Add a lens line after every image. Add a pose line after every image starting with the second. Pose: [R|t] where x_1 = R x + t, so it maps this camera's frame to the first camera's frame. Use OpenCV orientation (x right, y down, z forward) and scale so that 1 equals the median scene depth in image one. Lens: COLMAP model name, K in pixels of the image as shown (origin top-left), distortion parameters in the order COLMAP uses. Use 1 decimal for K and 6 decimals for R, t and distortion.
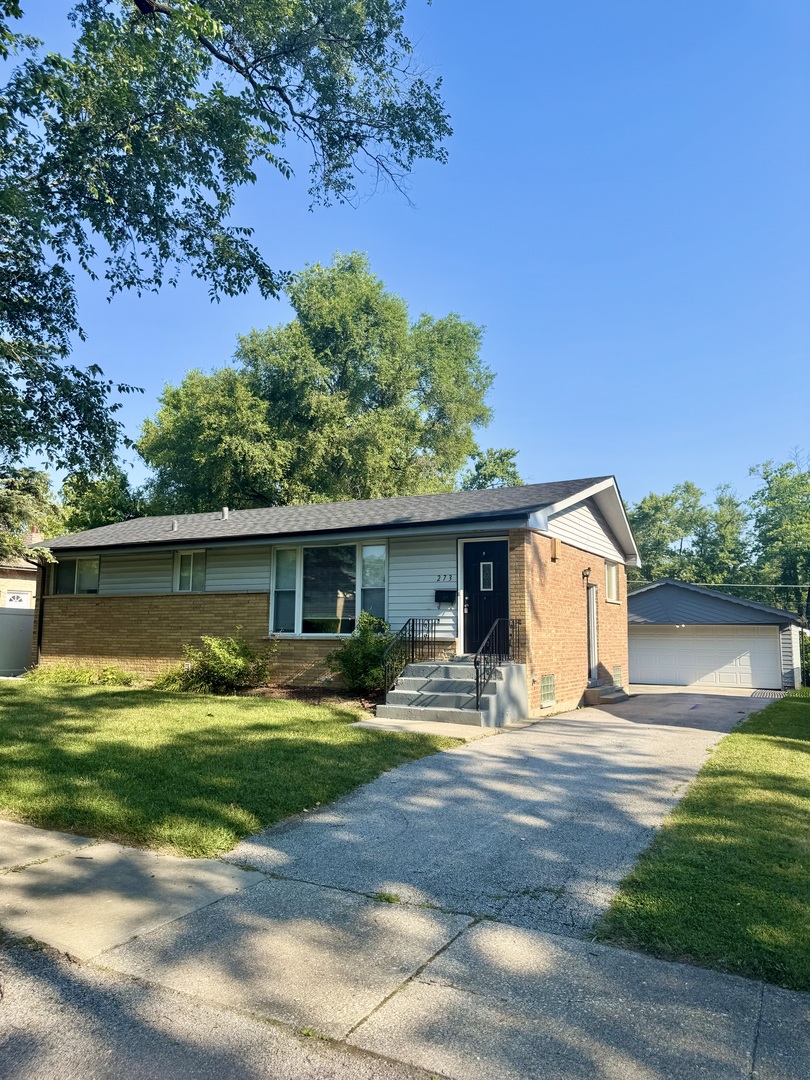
lens RADIAL K [[761.5, 0, 410.5], [0, 761.5, 539.2], [0, 0, 1]] dist [0.064582, -0.072744]
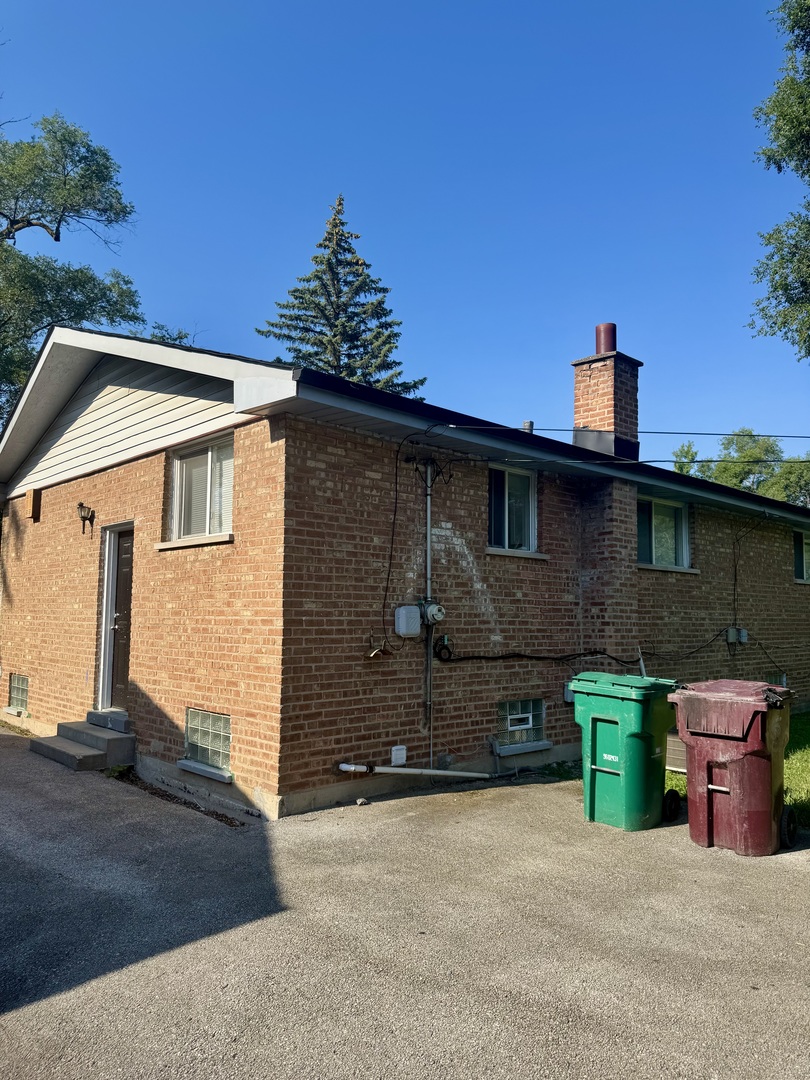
lens RADIAL K [[761.5, 0, 401.3], [0, 761.5, 546.0], [0, 0, 1]] dist [0.064582, -0.072744]
pose [[-0.319422, -0.099205, -0.942405, 0.582529], [0.101216, 0.985244, -0.138020, 0.143627], [0.942192, -0.139473, -0.304667, 1.181216]]
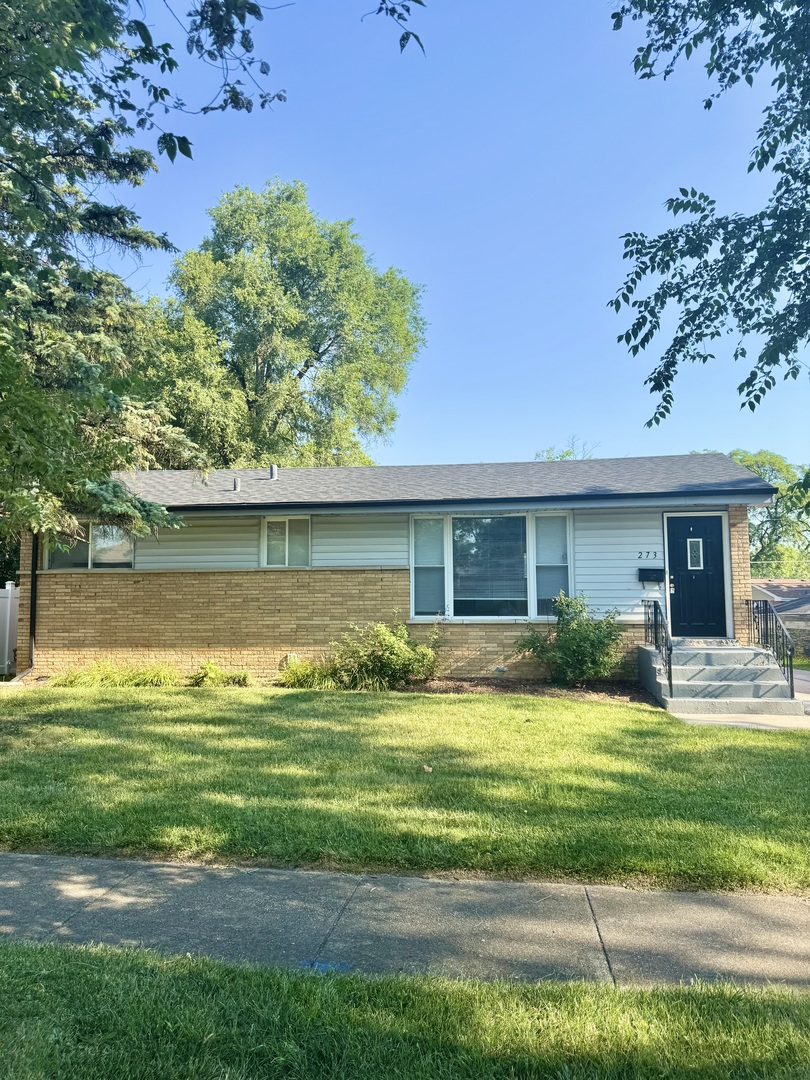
lens RADIAL K [[761.5, 0, 401.3], [0, 761.5, 543.0], [0, 0, 1]] dist [0.064582, -0.072744]
pose [[0.938374, 0.016596, 0.345224, -0.400470], [-0.030323, 0.998948, 0.034400, 0.010276], [-0.344290, -0.042748, 0.937890, 0.174794]]
